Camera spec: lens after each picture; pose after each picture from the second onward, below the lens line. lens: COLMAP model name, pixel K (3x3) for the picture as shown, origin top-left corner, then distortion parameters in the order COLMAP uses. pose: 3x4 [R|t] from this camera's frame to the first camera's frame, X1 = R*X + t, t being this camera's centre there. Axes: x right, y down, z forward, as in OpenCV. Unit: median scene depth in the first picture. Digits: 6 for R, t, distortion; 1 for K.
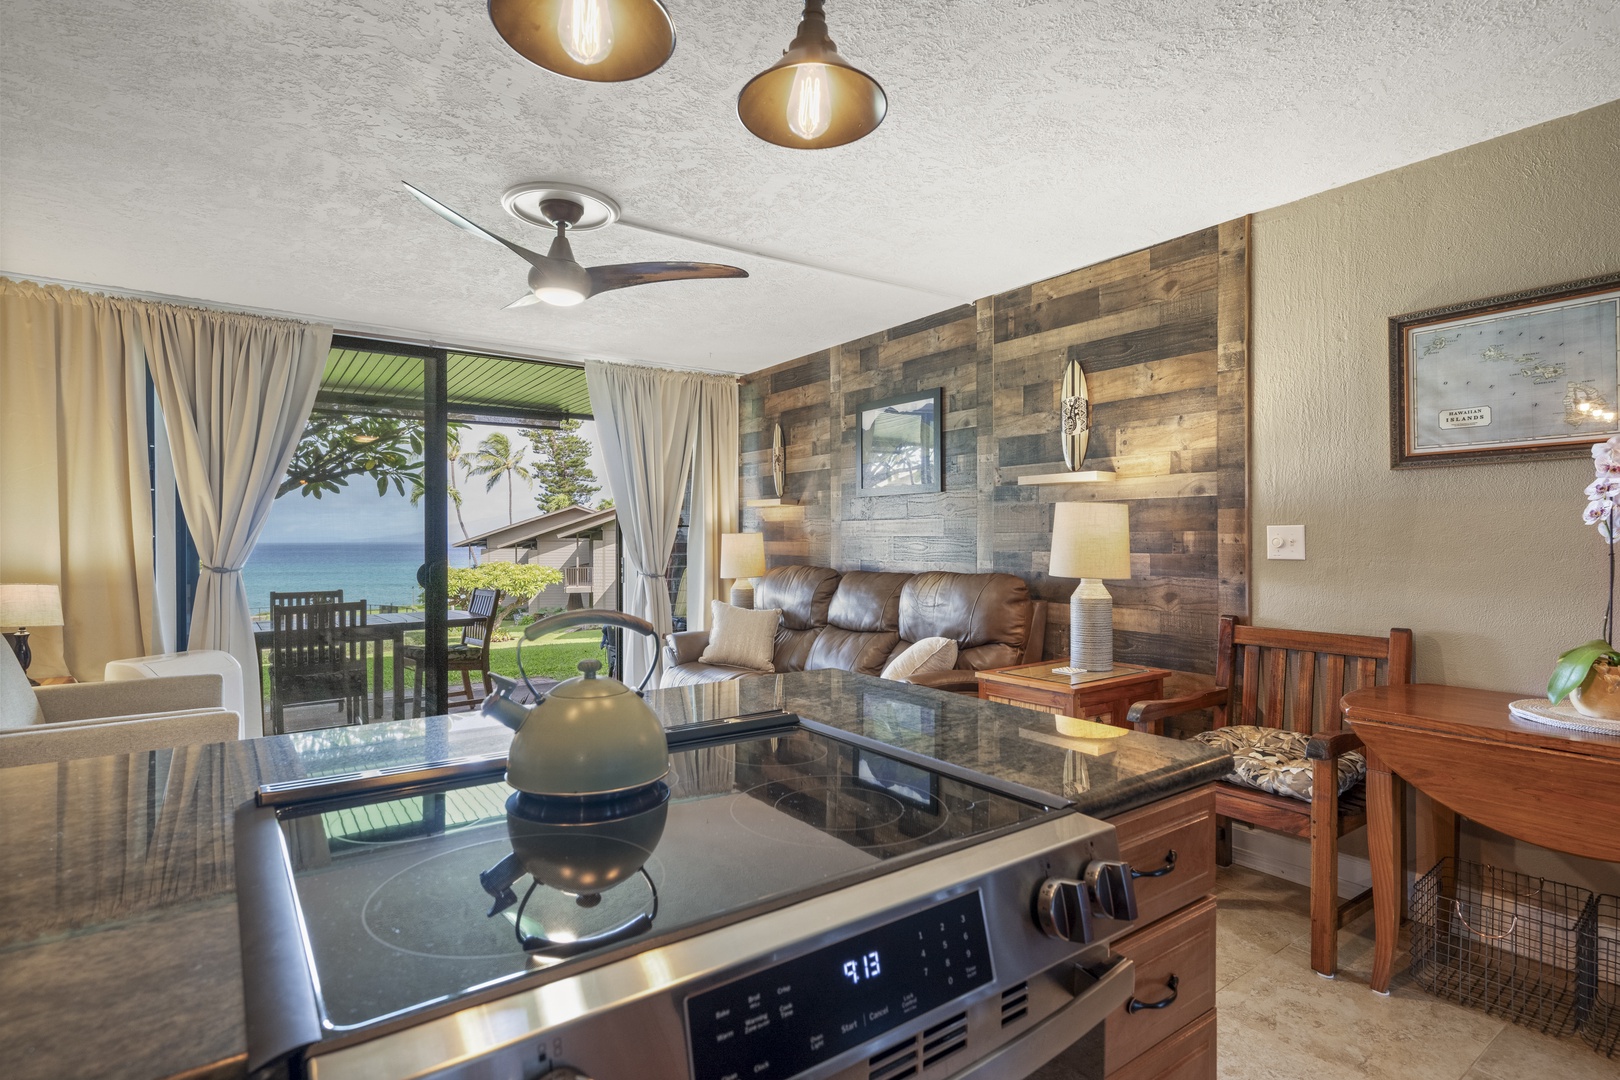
lens RADIAL K [[812.1, 0, 809.1], [0, 812.1, 545.0], [0, 0, 1]] dist [0.001956, 0.000067]
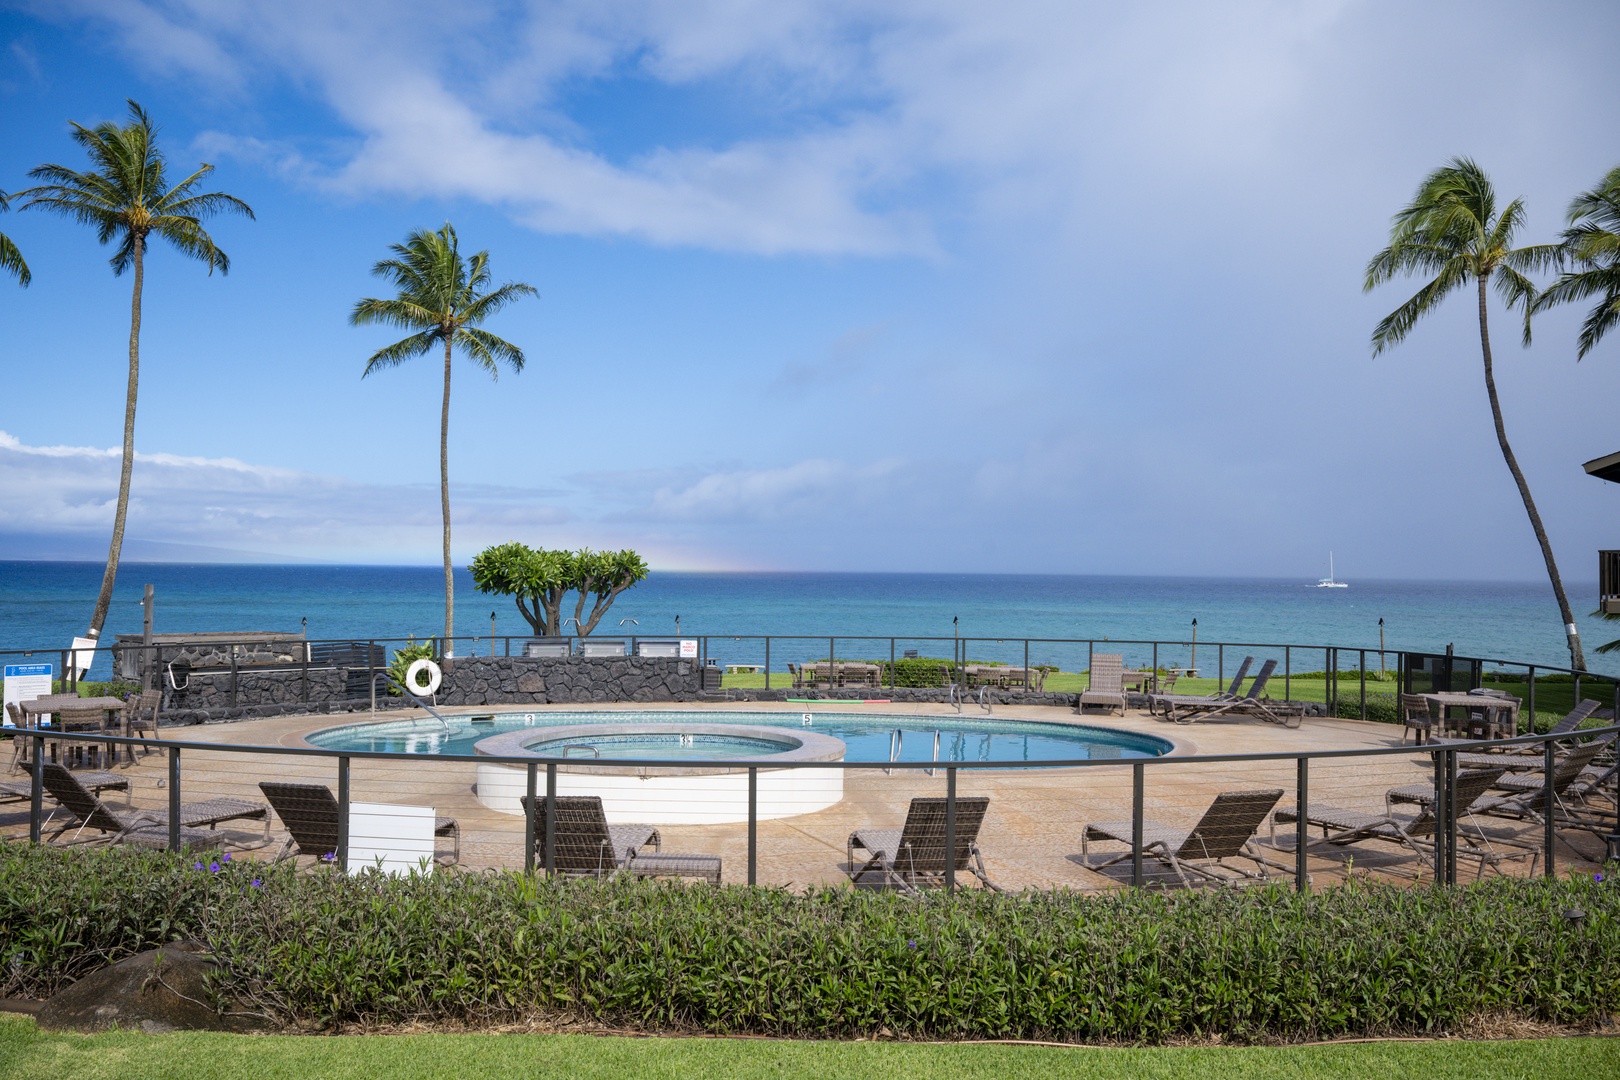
lens RADIAL K [[1447.3, 0, 817.5], [0, 1447.3, 560.8], [0, 0, 1]] dist [-0.035207, 0.067541]
pose [[0.734474, 0.009672, -0.678568, -0.282235], [-0.018317, 0.999817, -0.005576, 0.041364], [0.678390, 0.016525, 0.734516, 0.421781]]
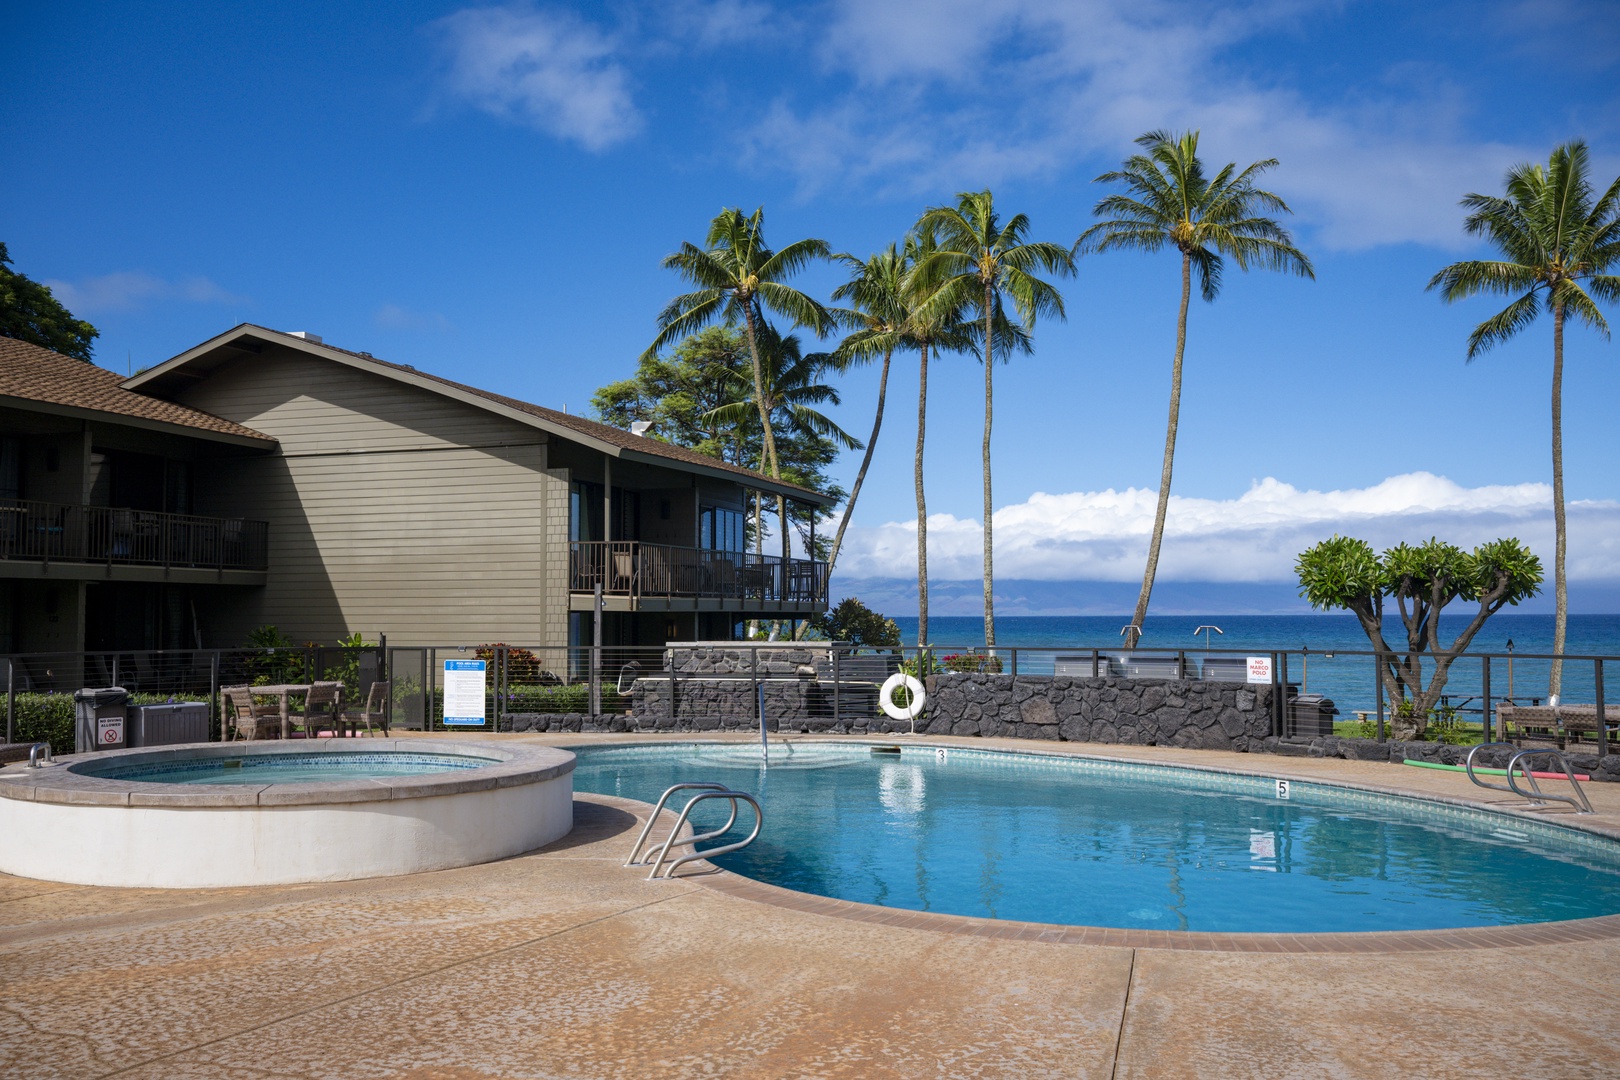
lens RADIAL K [[1447.3, 0, 836.8], [0, 1447.3, 522.3], [0, 0, 1]] dist [-0.035207, 0.067541]
pose [[-0.164264, -0.059282, -0.984633, -0.313454], [-0.000675, 0.998199, -0.059986, 0.054157], [0.986416, -0.009189, -0.164008, 0.680258]]
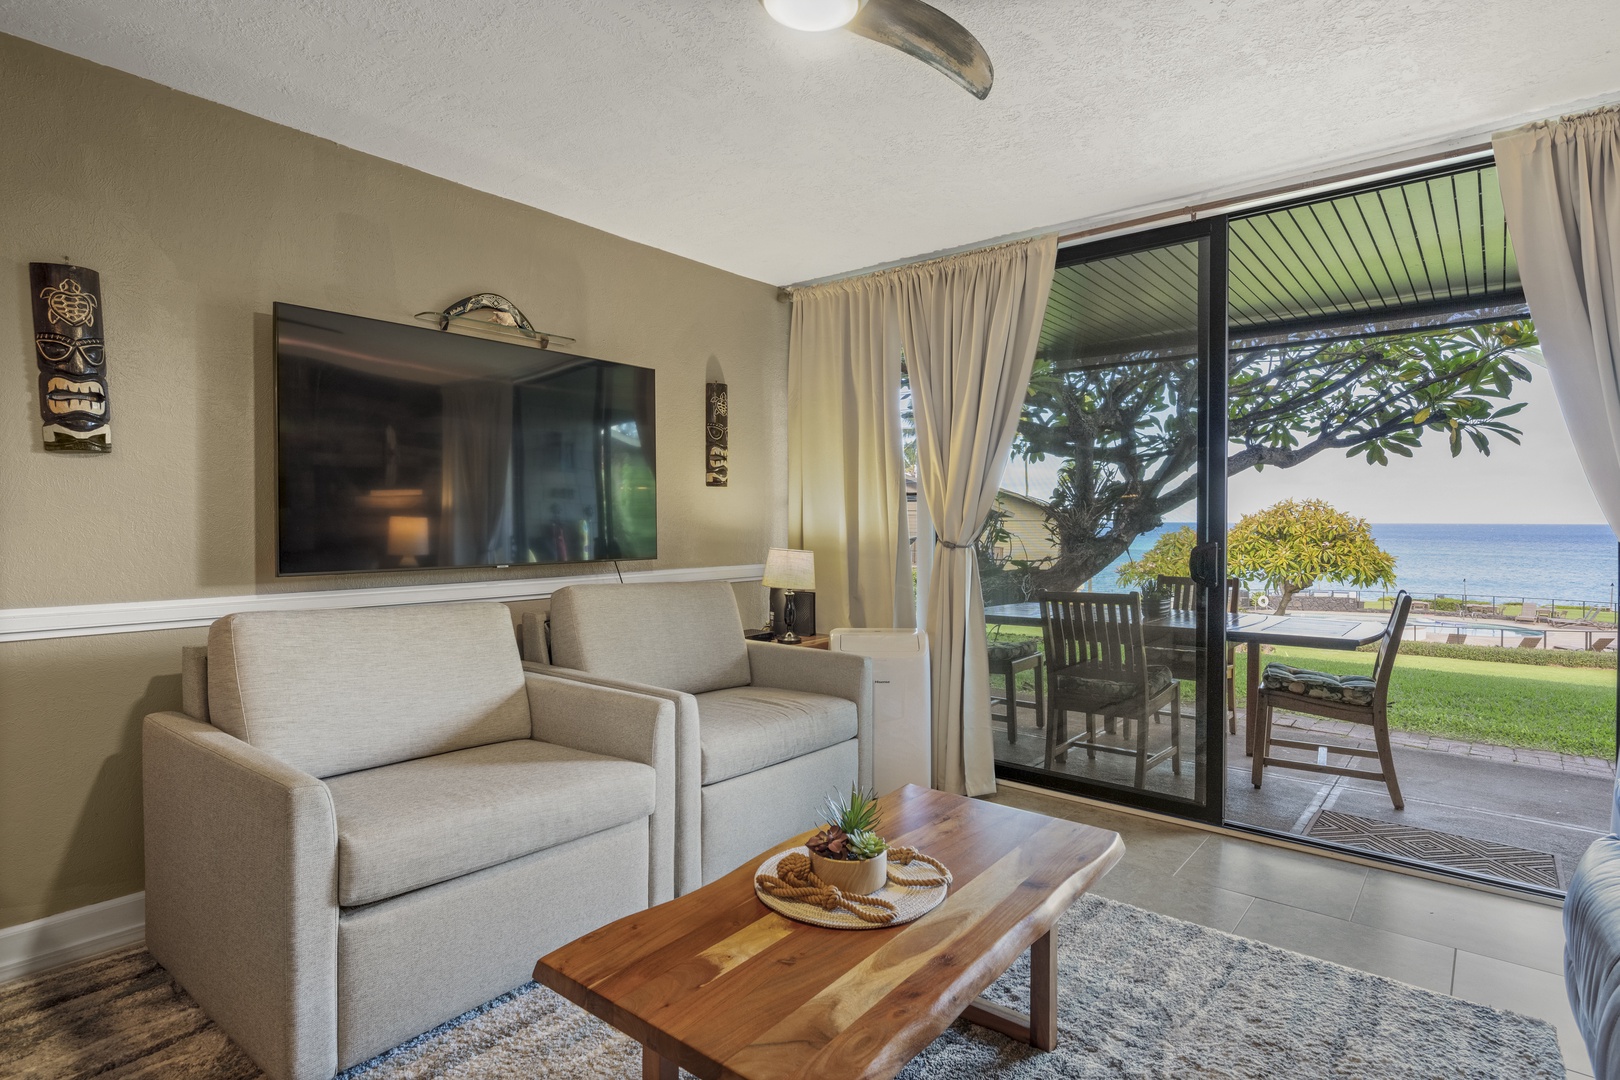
lens RADIAL K [[816.2, 0, 816.1], [0, 816.2, 528.7], [0, 0, 1]] dist [0.001199, 0.000612]
pose [[0.241415, 0.015024, -0.970306, 0.008034], [-0.009656, 0.999868, 0.013079, -0.000225], [0.970374, 0.006212, 0.241528, 0.049316]]
